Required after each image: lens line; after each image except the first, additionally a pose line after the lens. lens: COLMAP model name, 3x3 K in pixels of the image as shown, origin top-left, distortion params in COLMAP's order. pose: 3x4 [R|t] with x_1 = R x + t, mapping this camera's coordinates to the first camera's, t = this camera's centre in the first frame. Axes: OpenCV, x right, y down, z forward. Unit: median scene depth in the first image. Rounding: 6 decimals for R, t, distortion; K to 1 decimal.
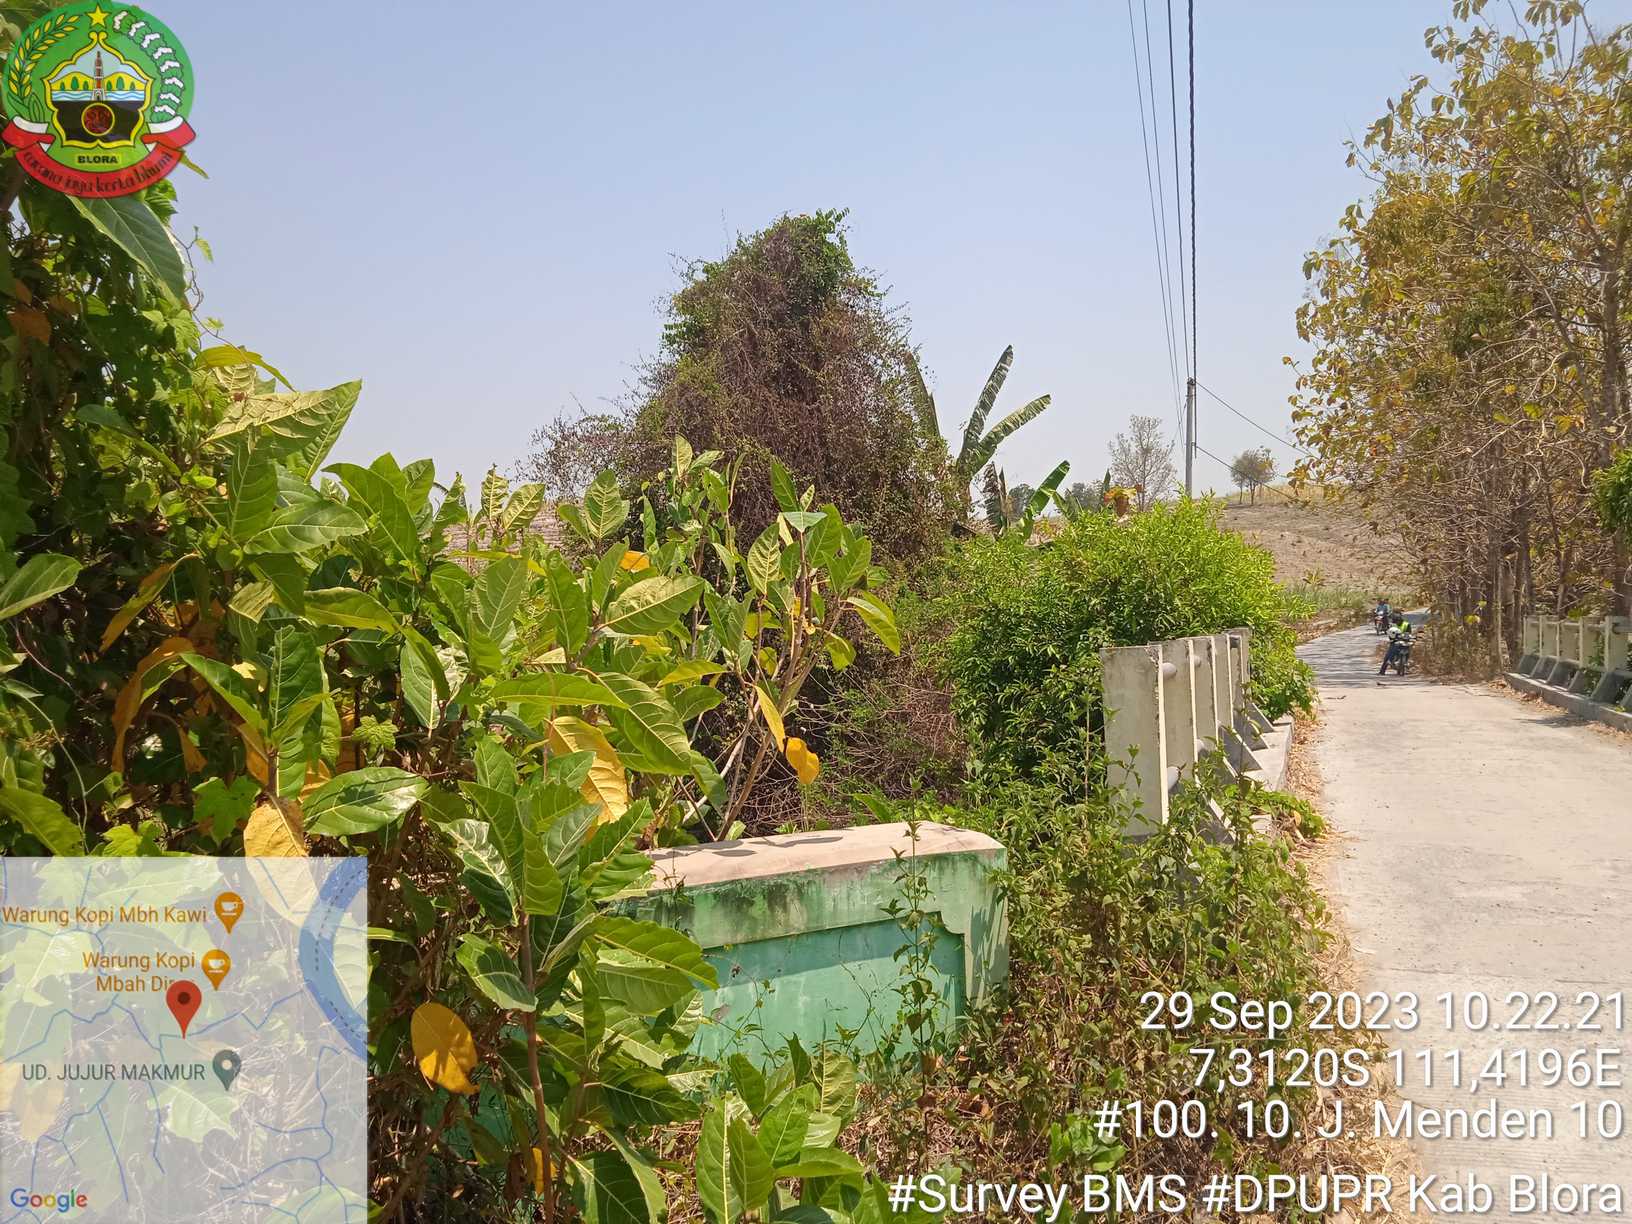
lens RADIAL K [[1338.3, 0, 816.2], [0, 1338.3, 625.8], [0, 0, 1]] dist [0.042282, -0.045375]
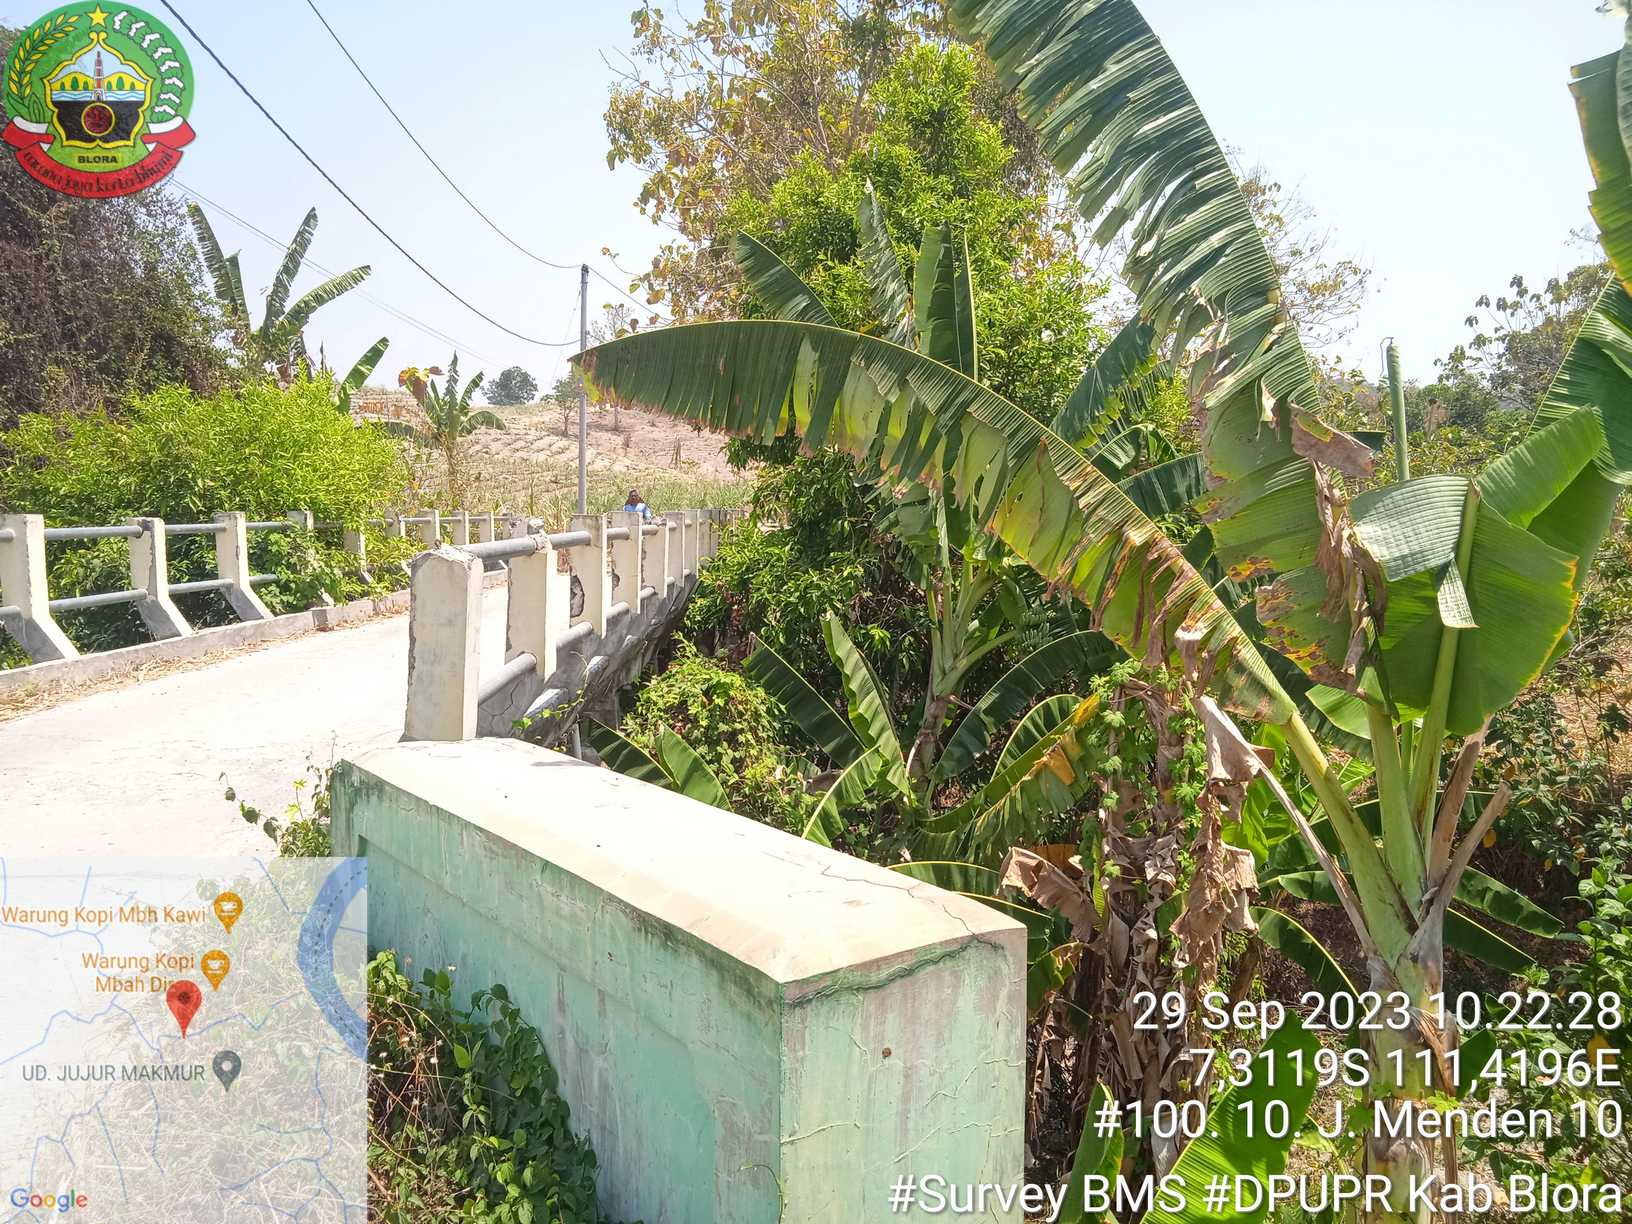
lens RADIAL K [[1338.3, 0, 820.6], [0, 1338.3, 641.2], [0, 0, 1]] dist [0.042282, -0.045375]
pose [[0.935869, -0.015684, 0.351999, 0.159985], [-0.017422, 0.995727, 0.090687, -0.000246], [-0.351917, -0.091004, 0.931597, -0.024921]]
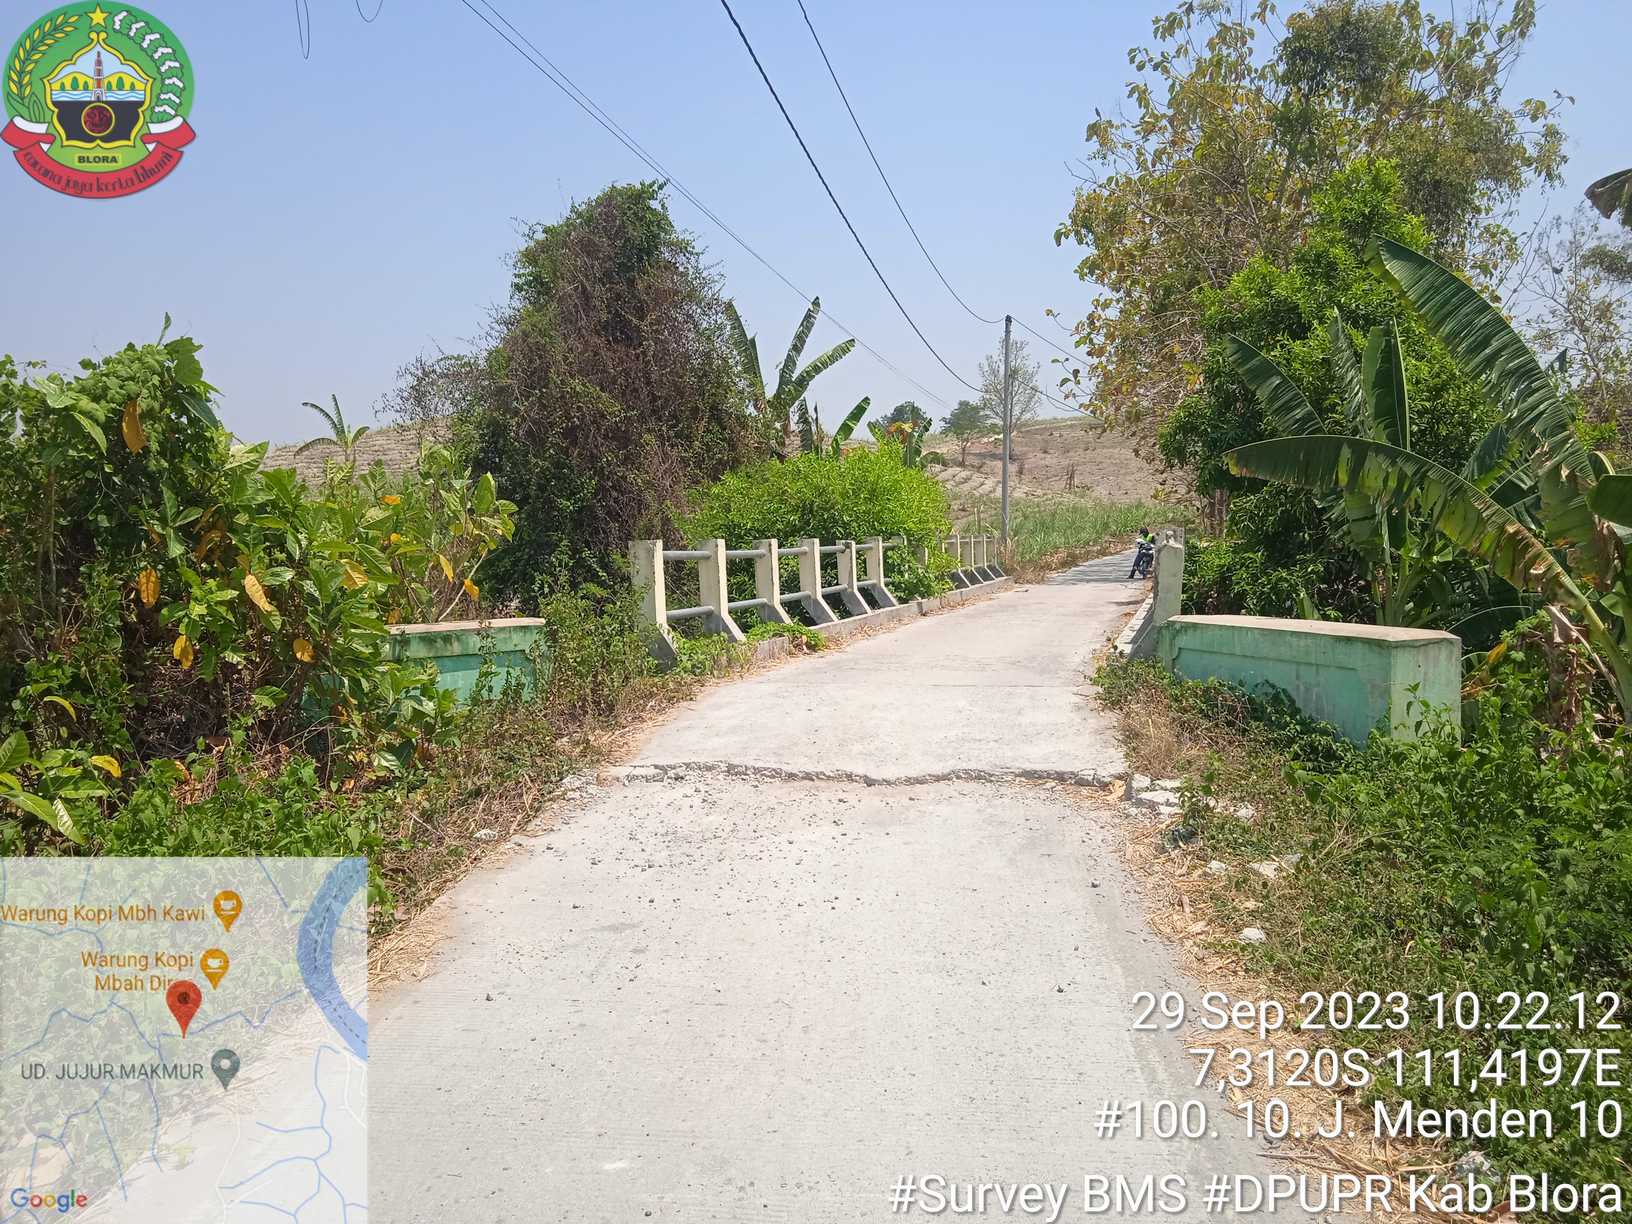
lens RADIAL K [[1338.3, 0, 819.3], [0, 1338.3, 623.1], [0, 0, 1]] dist [0.042282, -0.045375]
pose [[0.996826, -0.007028, 0.079306, 0.059888], [0.002201, 0.998148, 0.060796, 0.003232], [-0.079586, -0.060429, 0.994995, -0.197028]]
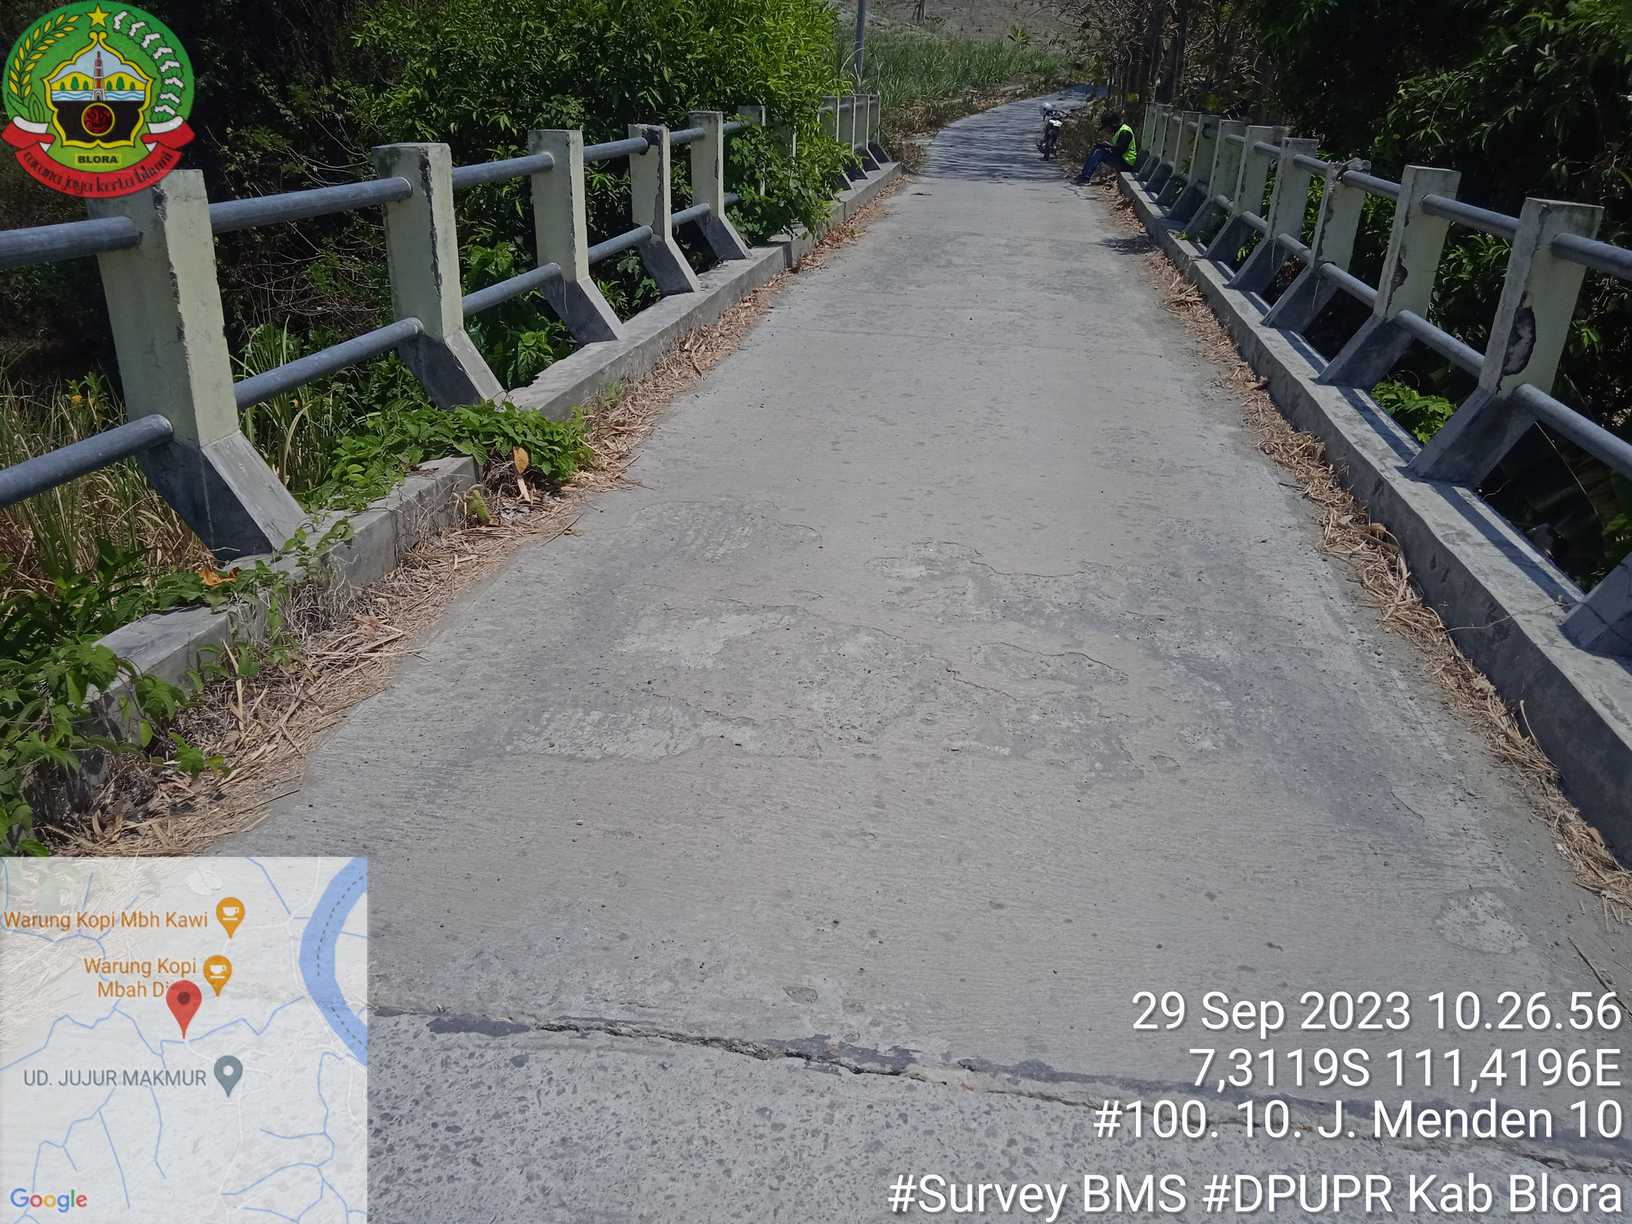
lens RADIAL K [[1338.3, 0, 815.9], [0, 1338.3, 624.8], [0, 0, 1]] dist [0.042282, -0.045375]
pose [[0.976875, -0.021289, 0.212750, 0.090647], [-0.062240, 0.923625, 0.378210, -0.008902], [-0.204553, -0.382706, 0.900941, 0.092942]]
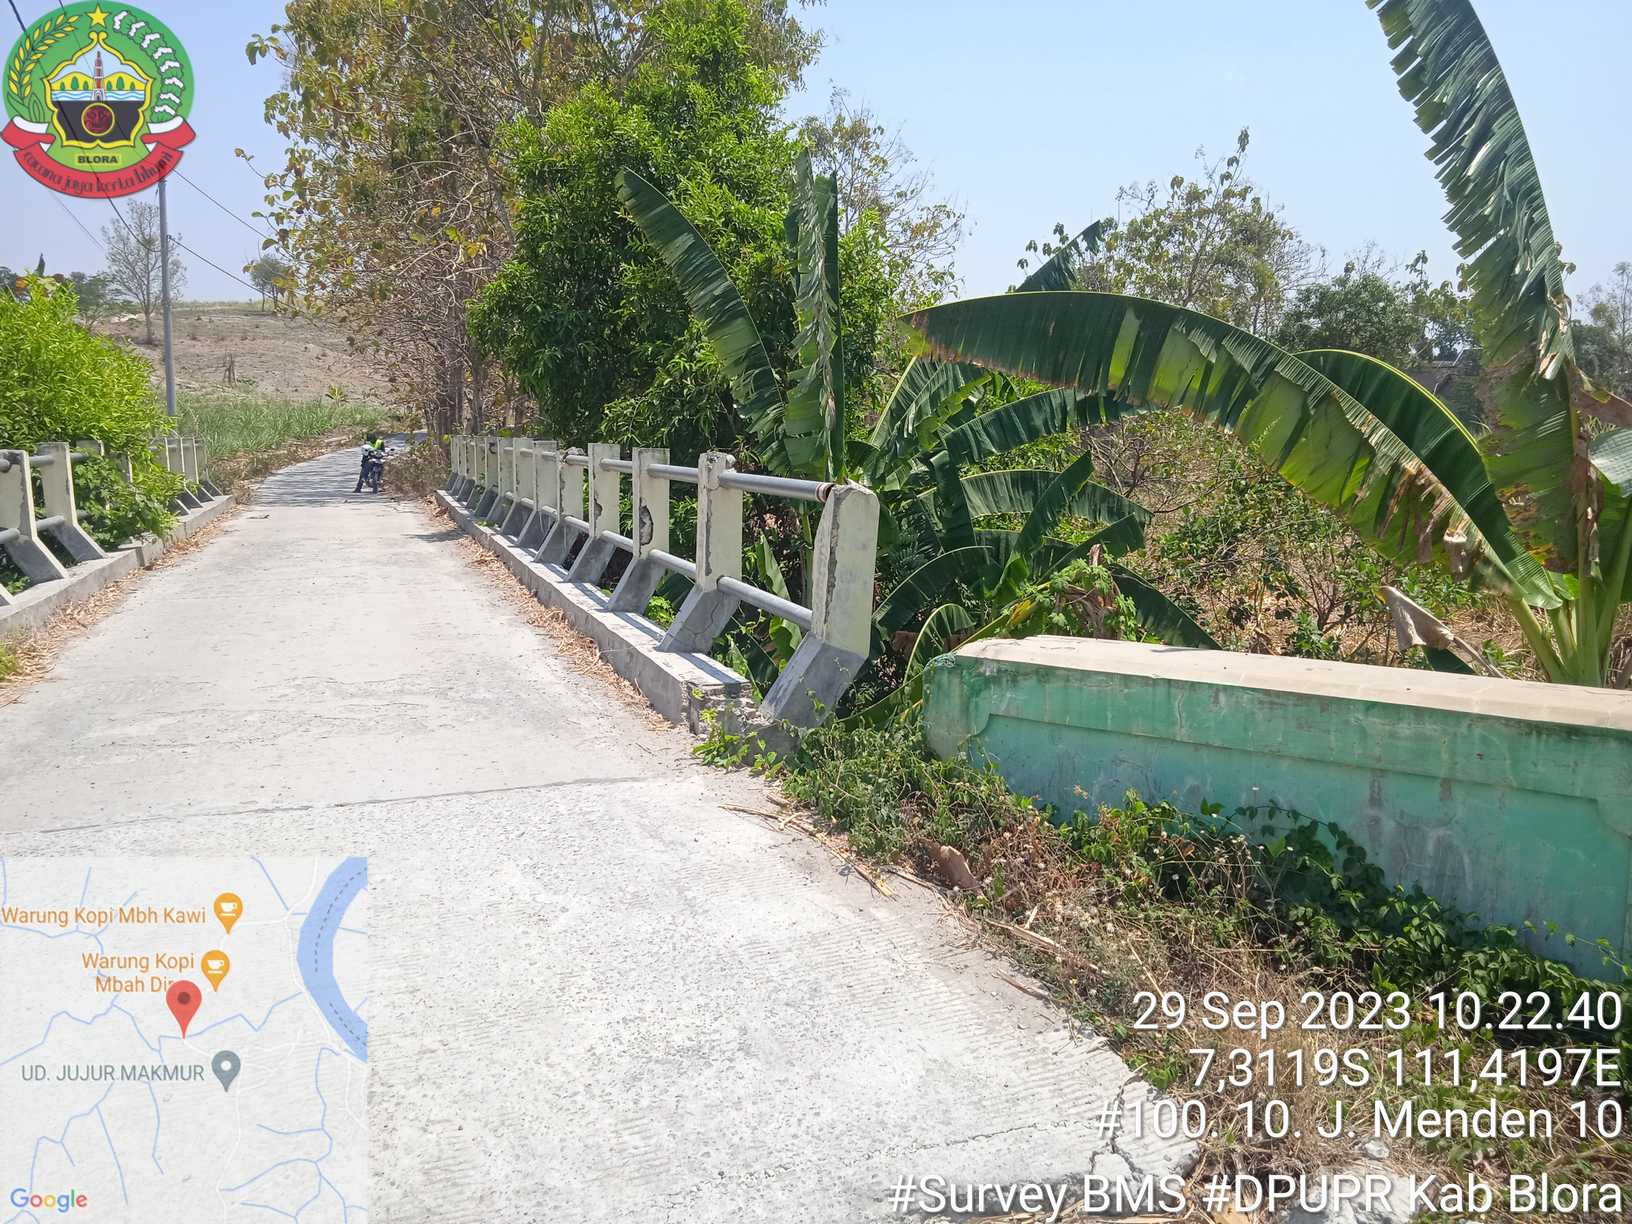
lens RADIAL K [[1338.3, 0, 817.1], [0, 1338.3, 625.8], [0, 0, 1]] dist [0.042282, -0.045375]
pose [[0.777360, -0.071151, 0.625019, 0.061398], [-0.013913, 0.991395, 0.130164, -0.000397], [-0.628902, -0.109880, 0.769681, -0.002942]]
